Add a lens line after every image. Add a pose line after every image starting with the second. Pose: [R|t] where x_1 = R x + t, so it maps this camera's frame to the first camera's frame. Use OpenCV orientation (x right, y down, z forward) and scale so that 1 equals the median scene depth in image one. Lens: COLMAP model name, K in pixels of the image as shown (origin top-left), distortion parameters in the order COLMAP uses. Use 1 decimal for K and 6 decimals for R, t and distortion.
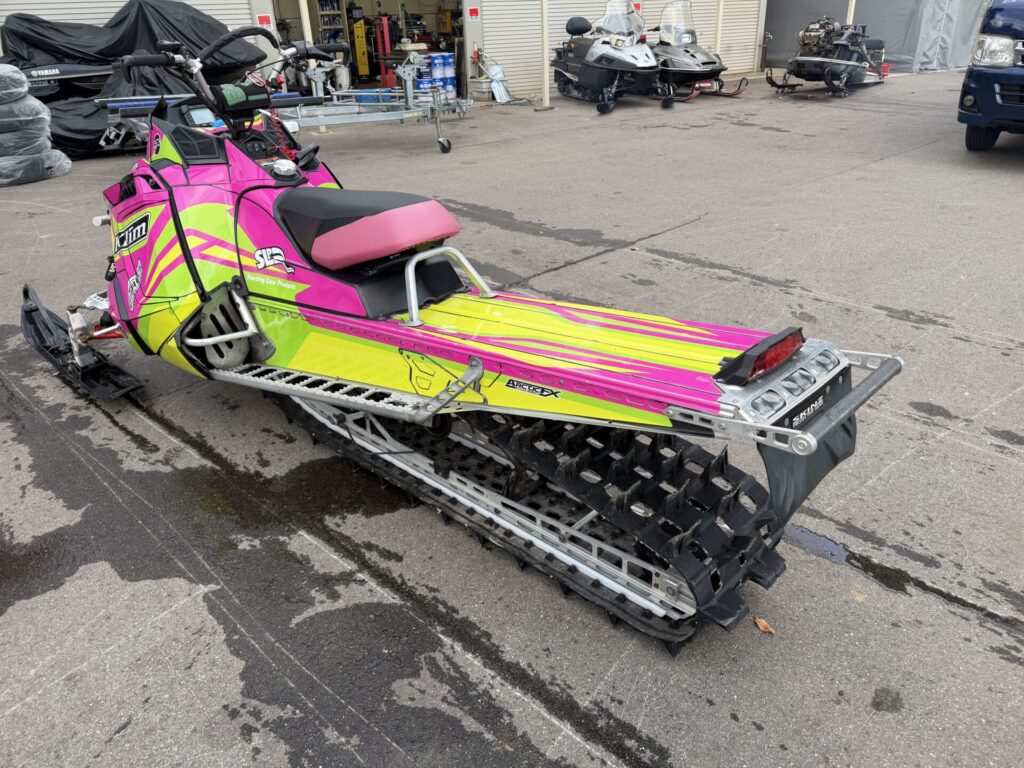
lens RADIAL K [[726.1, 0, 515.2], [0, 726.1, 392.8], [0, 0, 1]] dist [0.025713, -0.029836]
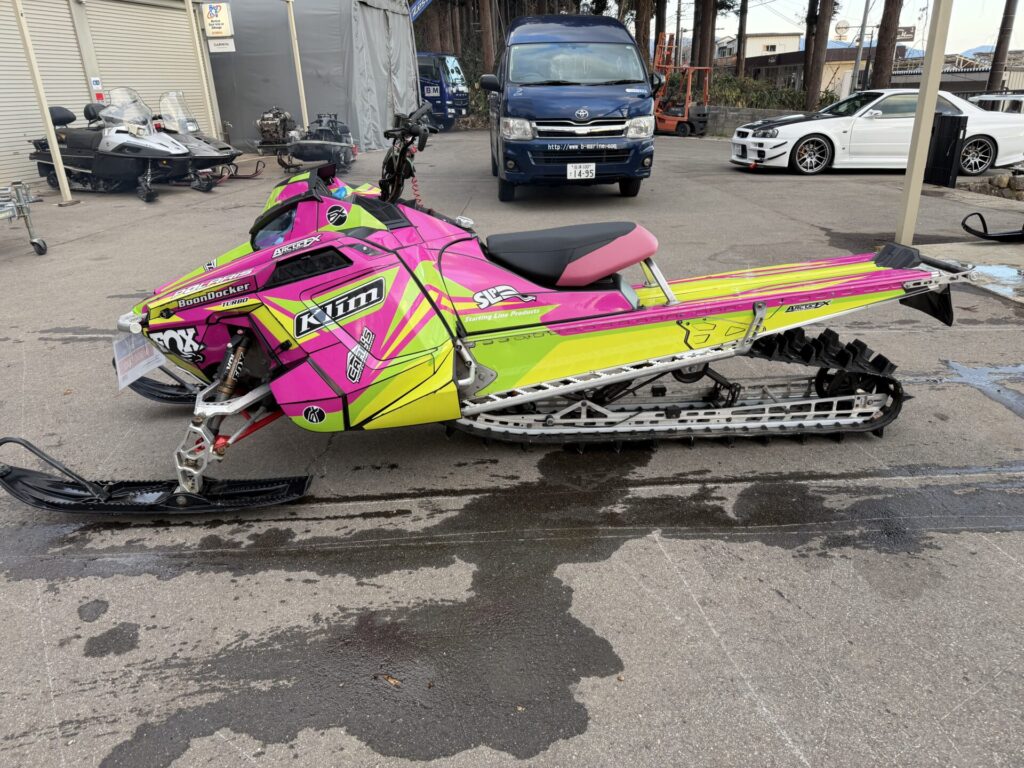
lens RADIAL K [[726.1, 0, 514.1], [0, 726.1, 382.5], [0, 0, 1]] dist [0.025713, -0.029836]
pose [[0.700460, -0.251795, 0.667798, -0.548242], [0.328352, 0.944483, 0.011708, -0.028298], [-0.633672, 0.211072, 0.744250, 0.072930]]
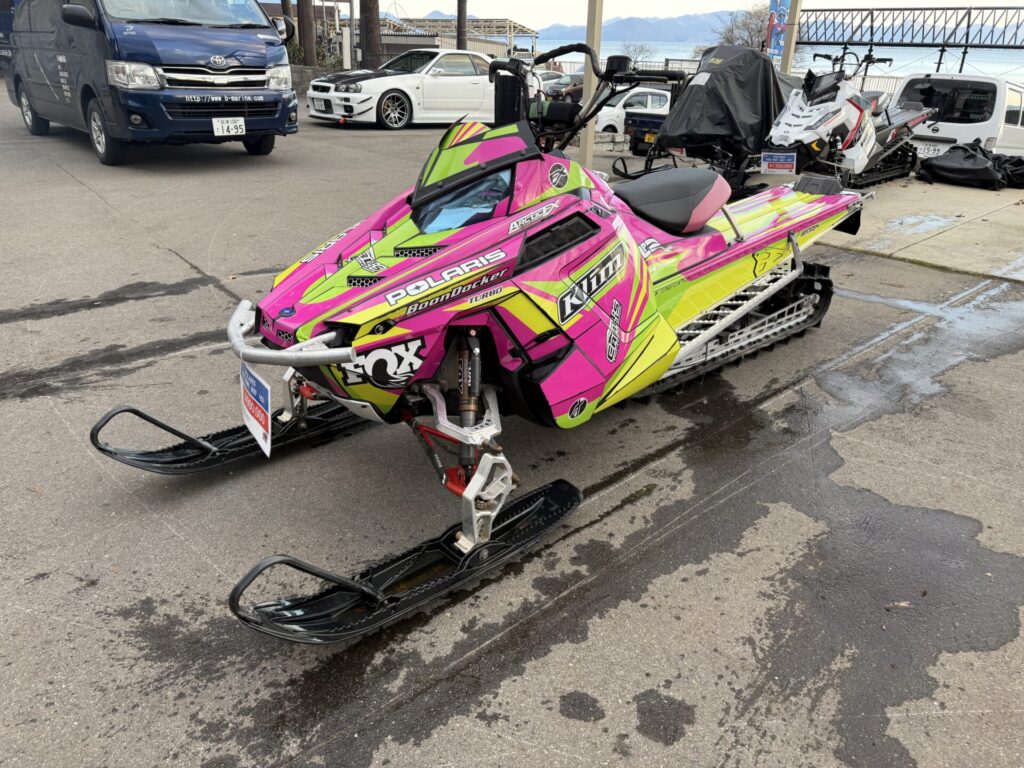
lens RADIAL K [[726.1, 0, 515.4], [0, 726.1, 385.6], [0, 0, 1]] dist [0.025713, -0.029836]
pose [[0.079906, -0.390433, 0.917157, -0.721174], [0.427942, 0.844429, 0.322189, -0.224797], [-0.900267, 0.366746, 0.234557, 0.485848]]
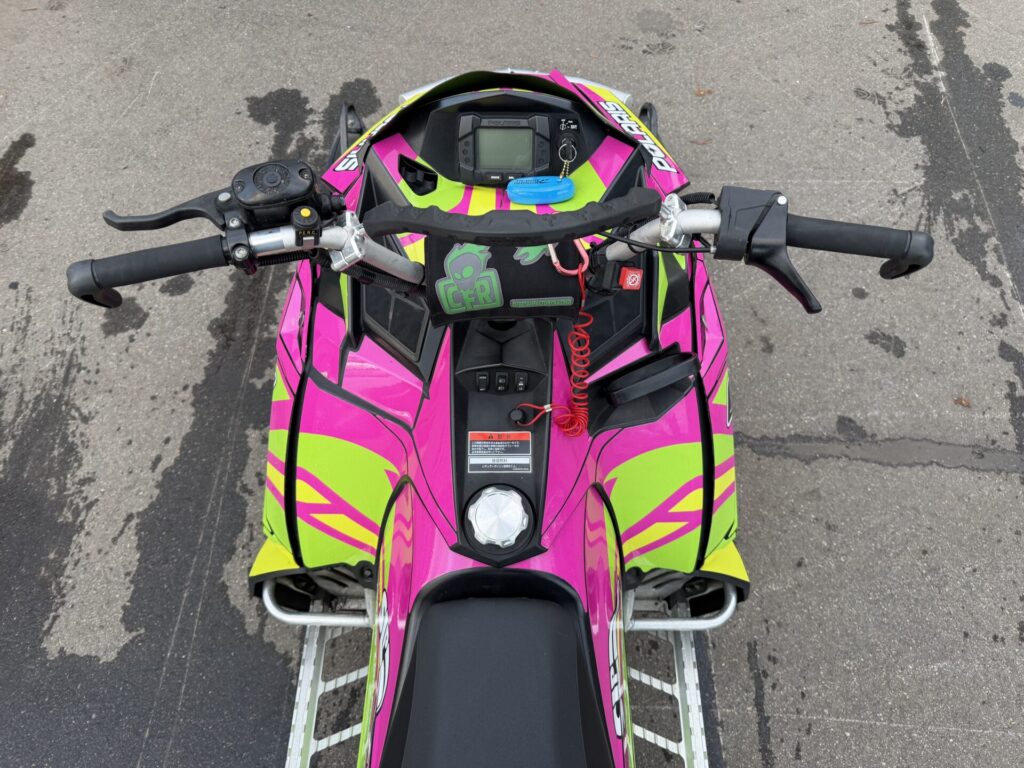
lens RADIAL K [[726.1, 0, 509.2], [0, 726.1, 380.0], [0, 0, 1]] dist [0.025713, -0.029836]
pose [[0.672446, 0.646612, -0.360152, -0.110565], [-0.362381, 0.711912, 0.601549, -0.296732], [0.645365, -0.273997, 0.713042, 0.376524]]
